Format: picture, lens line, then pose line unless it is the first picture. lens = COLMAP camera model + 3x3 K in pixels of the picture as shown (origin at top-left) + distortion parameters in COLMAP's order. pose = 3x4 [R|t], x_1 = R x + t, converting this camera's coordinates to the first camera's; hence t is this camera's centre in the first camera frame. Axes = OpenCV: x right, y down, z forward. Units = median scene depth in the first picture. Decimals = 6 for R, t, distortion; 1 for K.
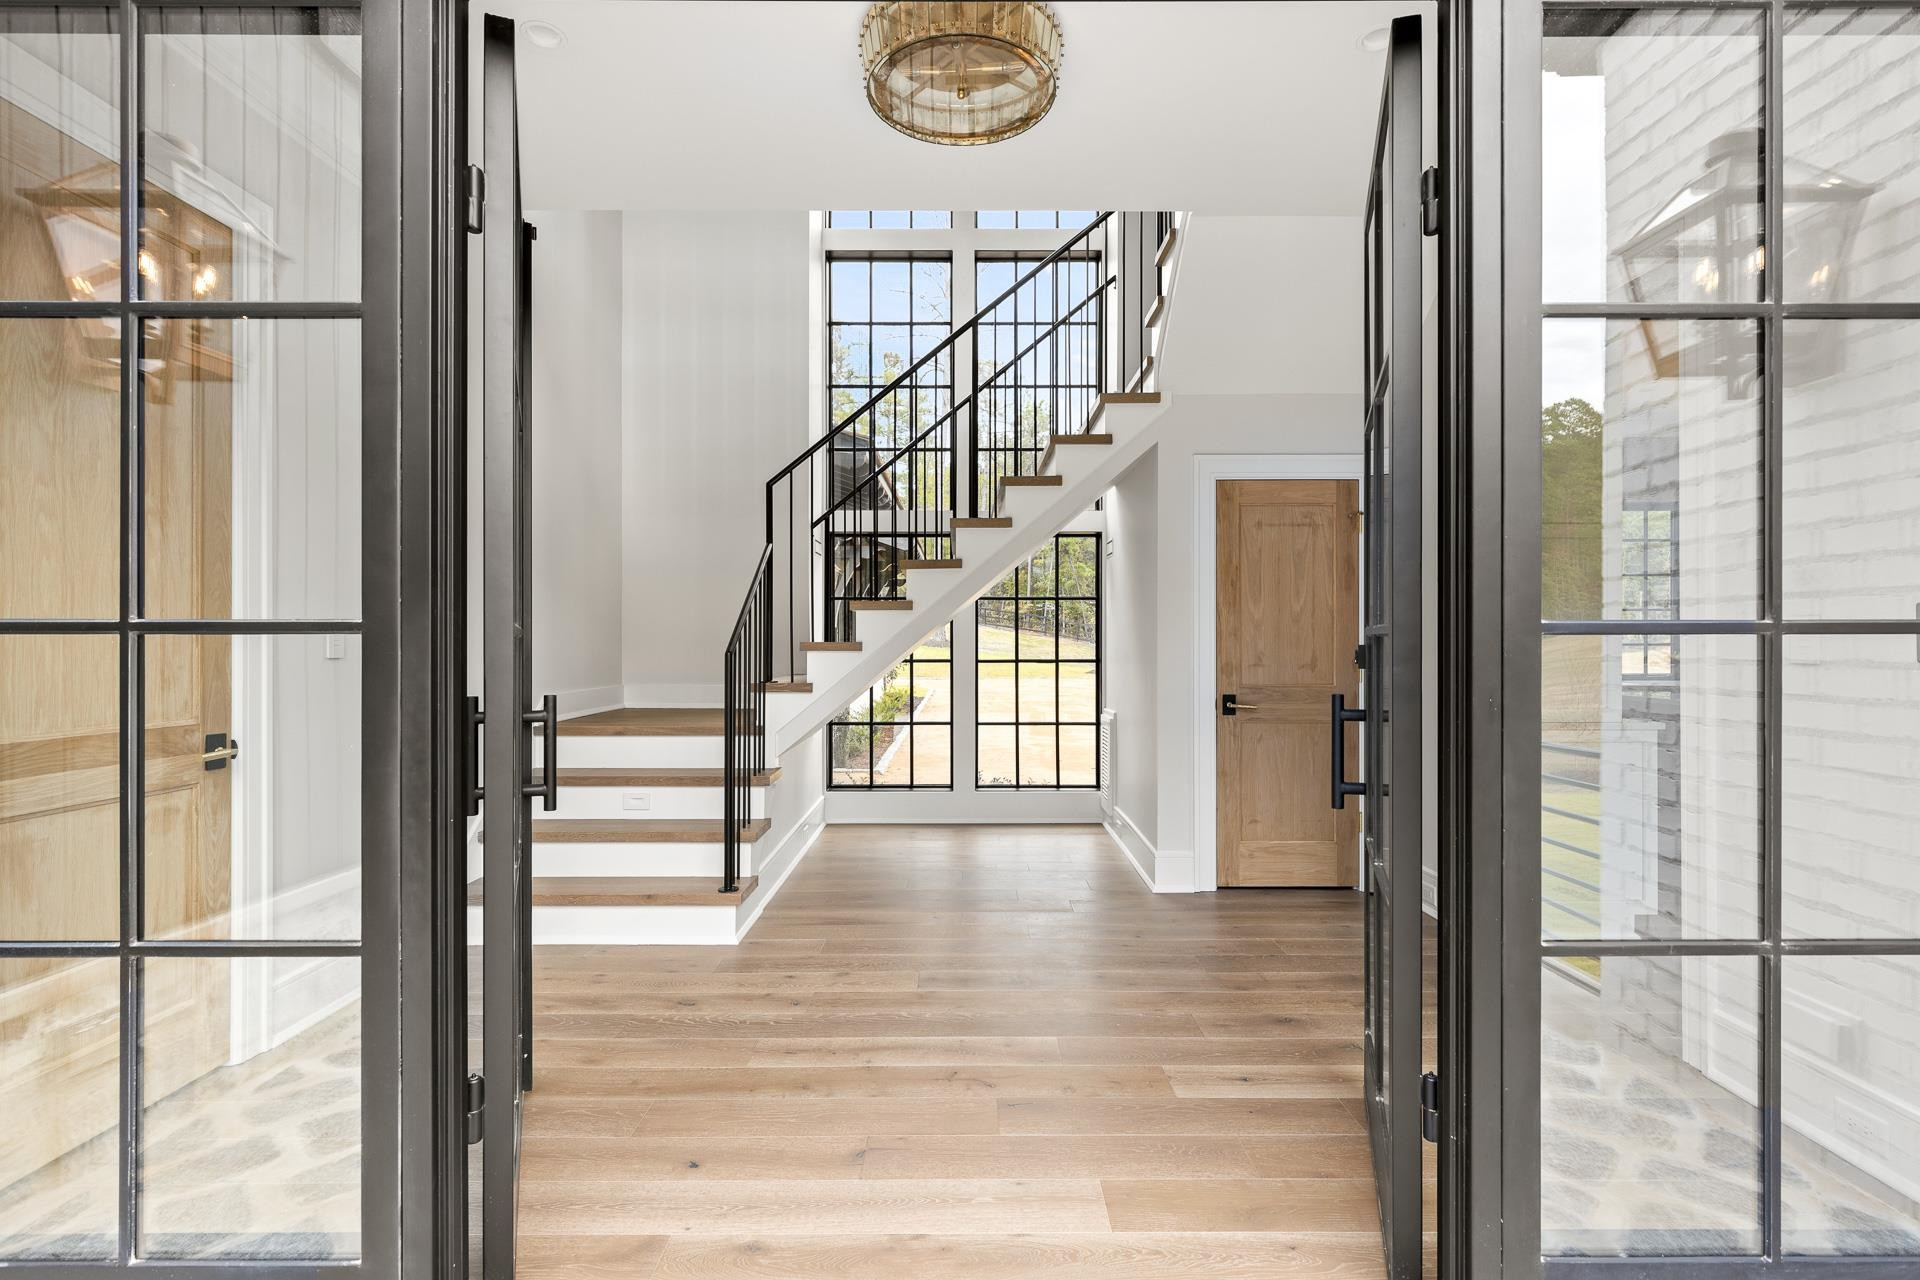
lens RADIAL K [[878.4, 0, 963.1], [0, 878.4, 644.2], [0, 0, 1]] dist [-0.000605, -0.000007]
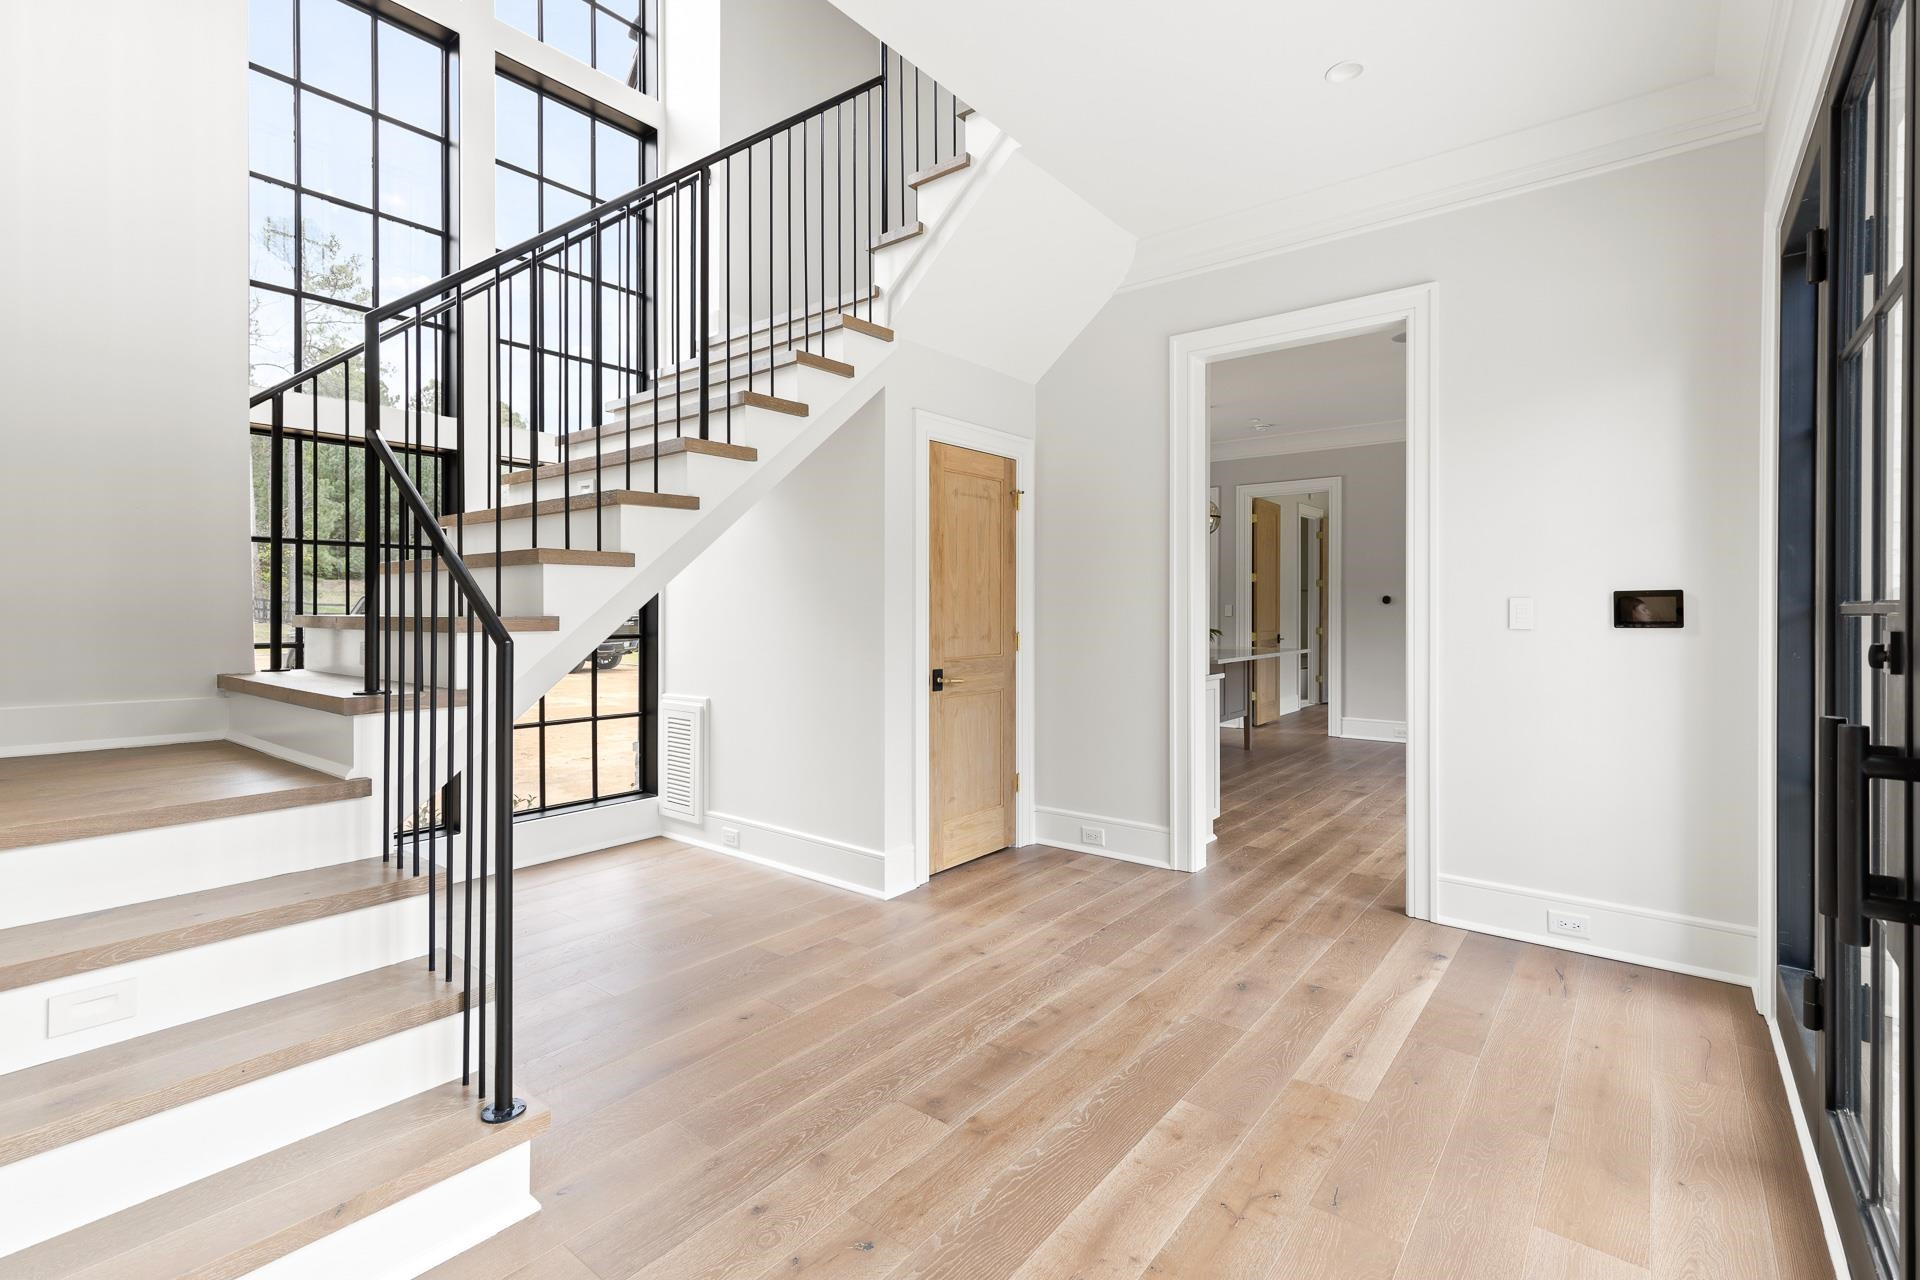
lens RADIAL K [[857.9, 0, 953.1], [0, 857.9, 605.8], [0, 0, 1]] dist [0.004579, 0.000383]
pose [[0.637195, 0.004708, 0.770688, -0.396591], [0.001466, 0.999972, -0.007321, -0.003692], [-0.770701, 0.005794, 0.637170, 0.399788]]
